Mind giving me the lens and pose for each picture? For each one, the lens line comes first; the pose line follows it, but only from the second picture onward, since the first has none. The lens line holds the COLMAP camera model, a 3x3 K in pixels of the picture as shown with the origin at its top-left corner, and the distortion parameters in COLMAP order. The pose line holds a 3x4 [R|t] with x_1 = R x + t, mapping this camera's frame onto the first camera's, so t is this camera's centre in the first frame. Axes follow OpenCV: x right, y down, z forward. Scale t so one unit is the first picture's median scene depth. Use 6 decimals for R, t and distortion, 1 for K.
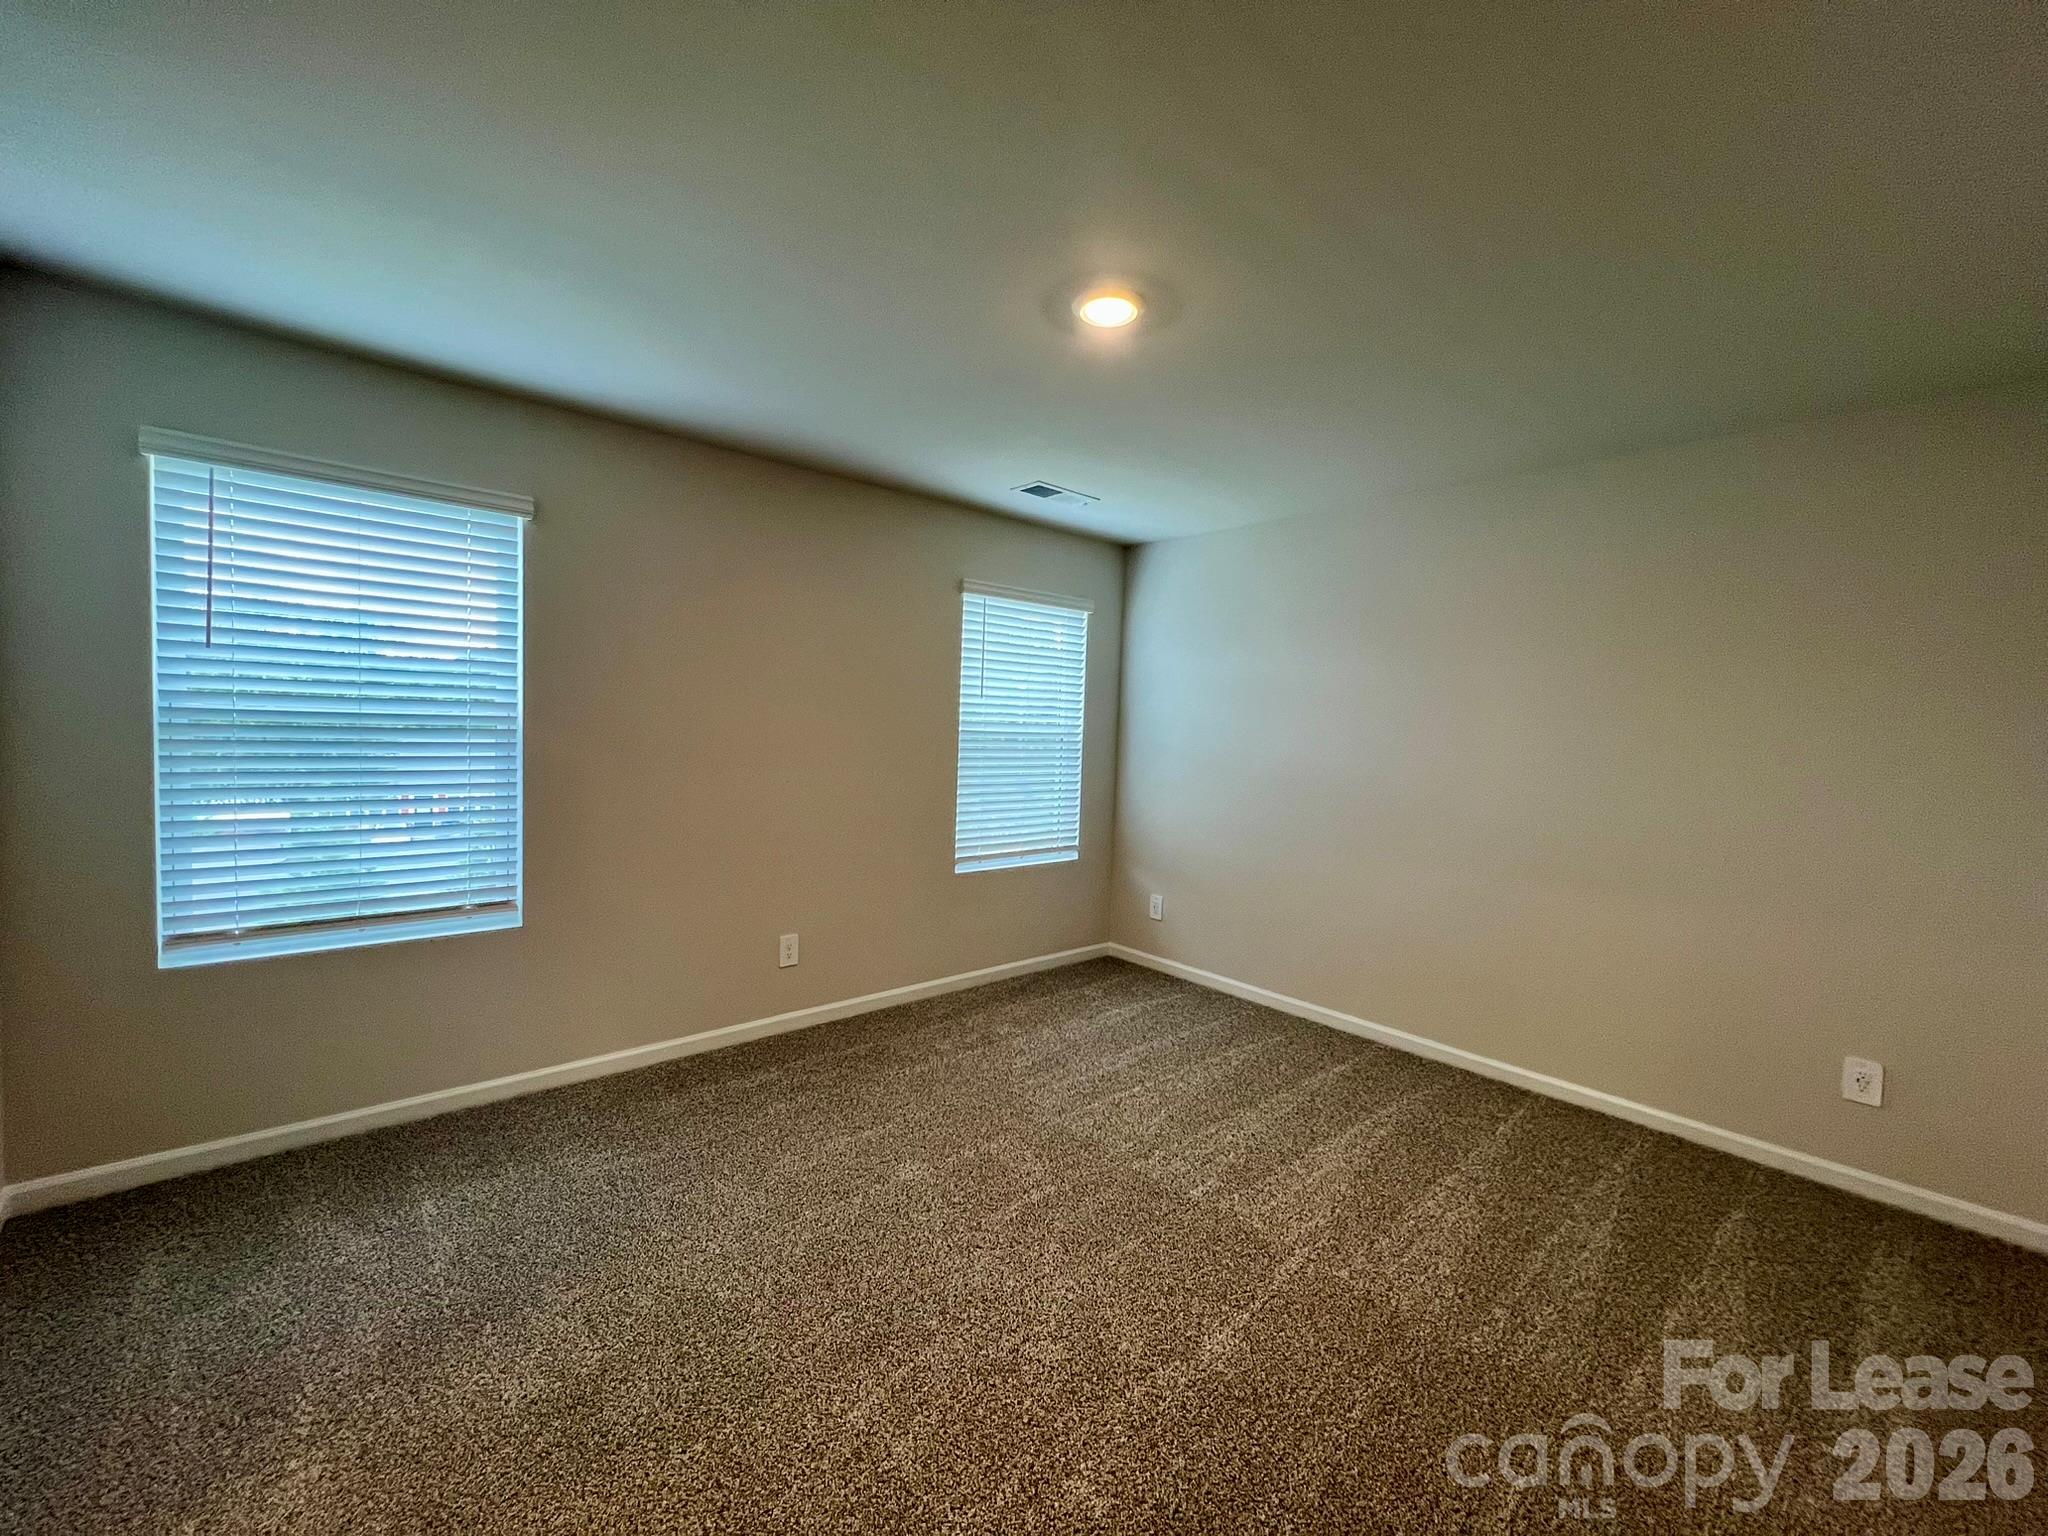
lens RADIAL K [[766.9, 0, 1024.0], [0, 766.9, 768.0], [0, 0, 1]] dist [0.000855, -0.000040]
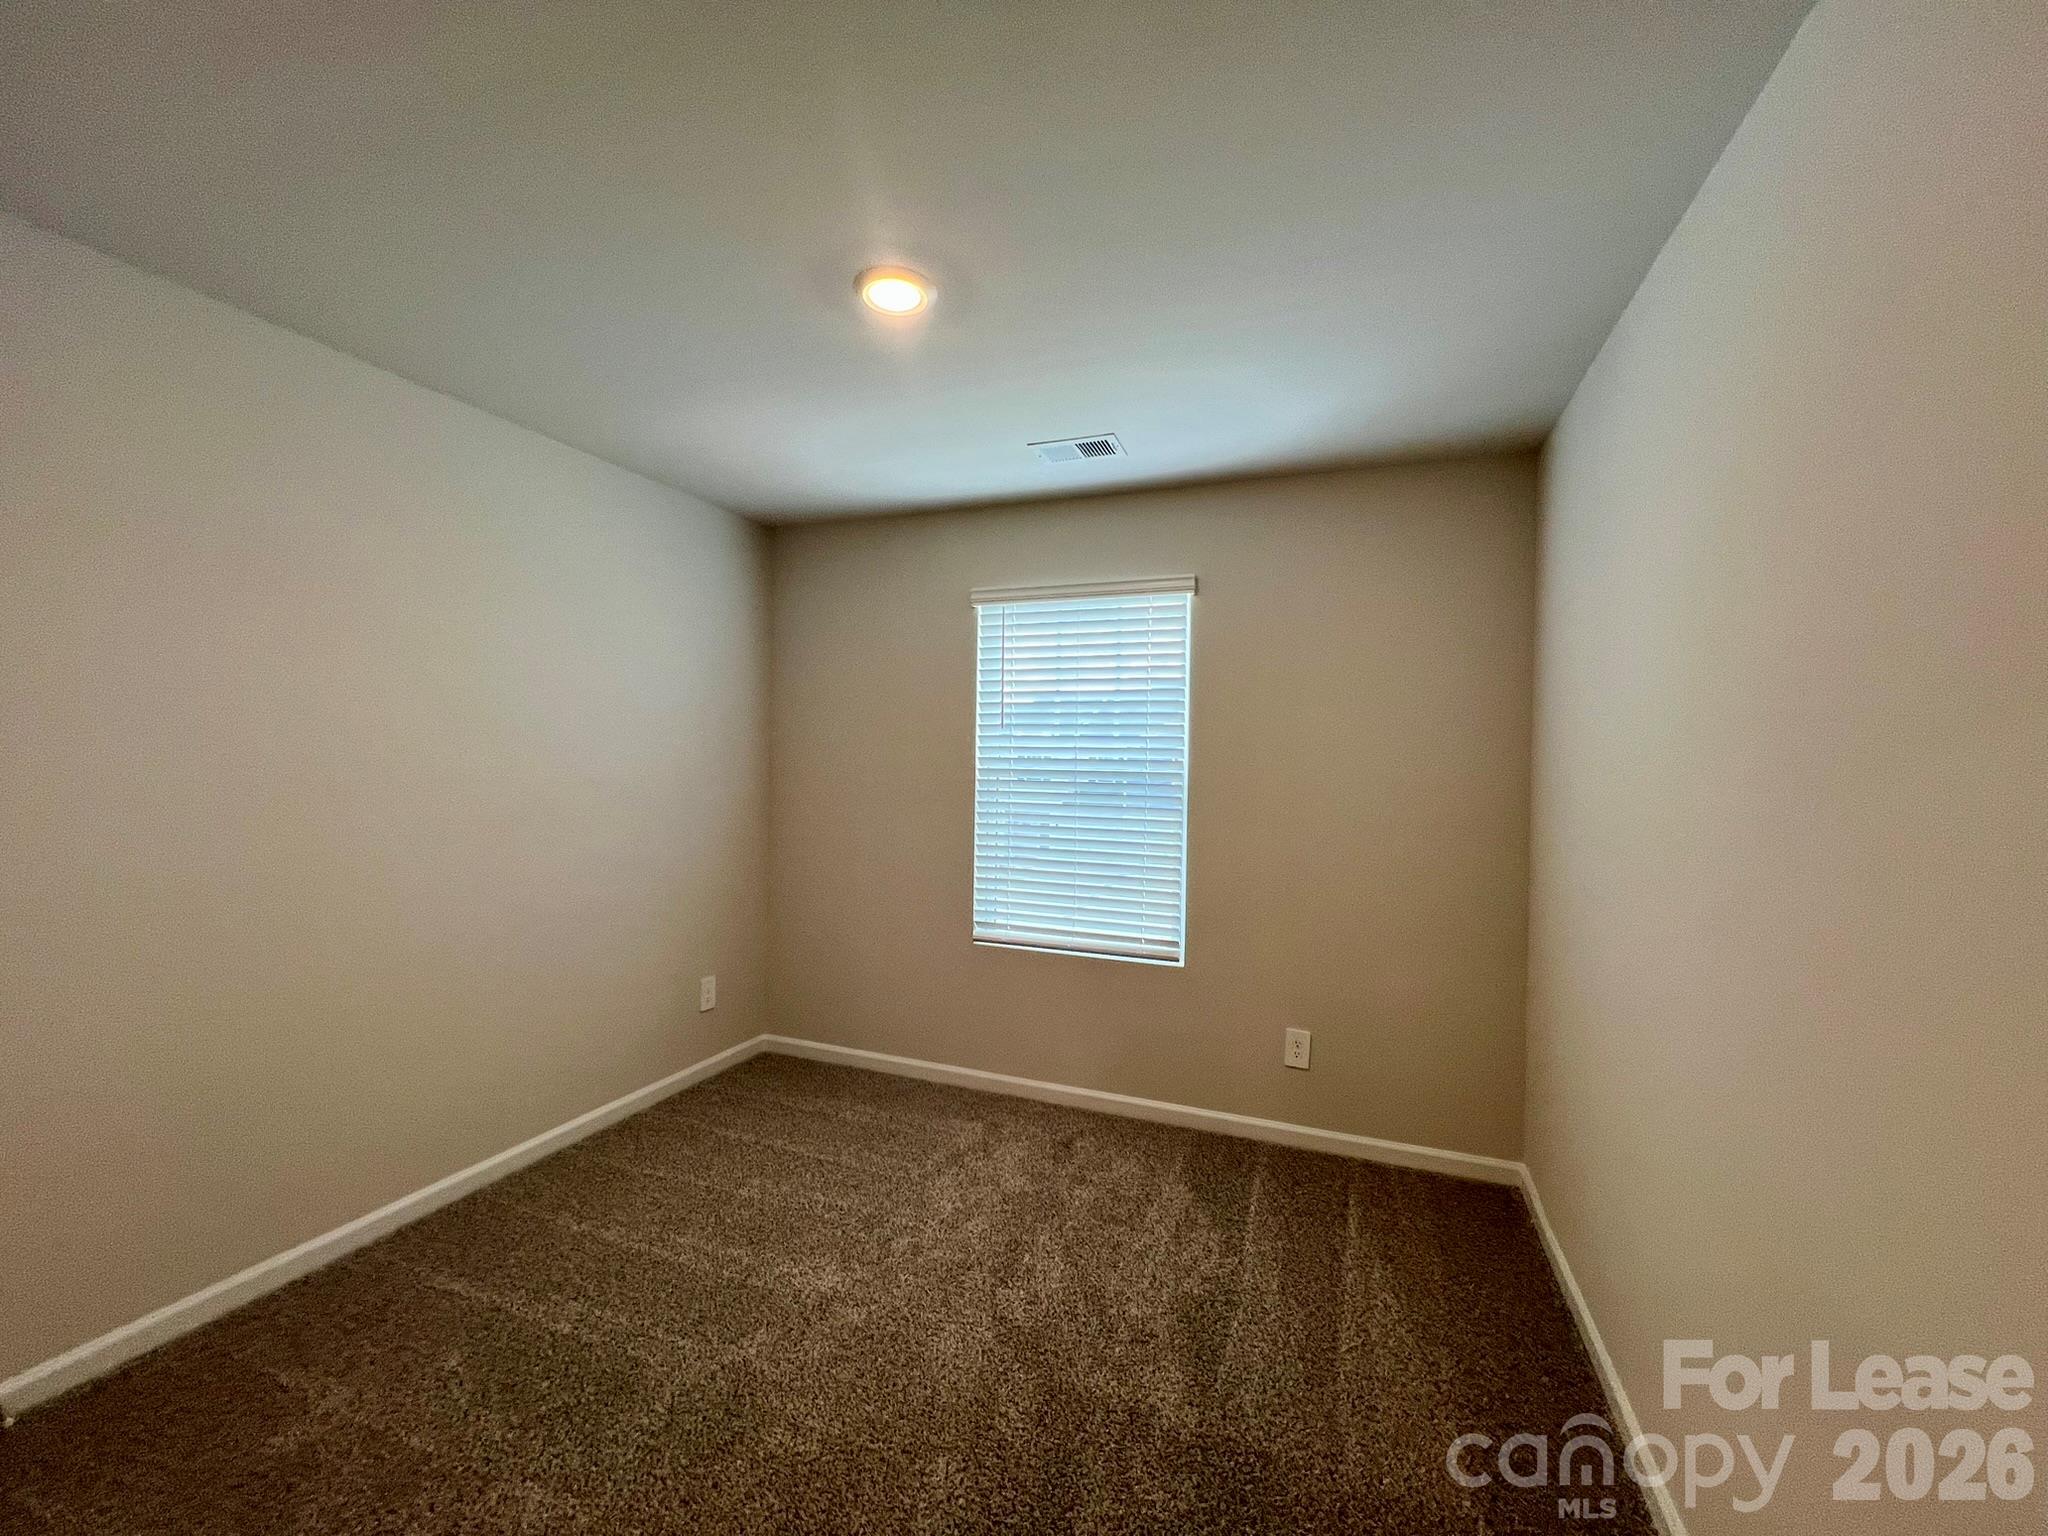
lens RADIAL K [[835.3, 0, 1024.0], [0, 835.3, 768.0], [0, 0, 1]] dist [-0.011700, -0.000007]
pose [[0.470435, -0.018535, -0.882240, 0.332976], [-0.053360, 0.997352, -0.049406, -0.003872], [0.880820, 0.070319, 0.468201, 0.278910]]
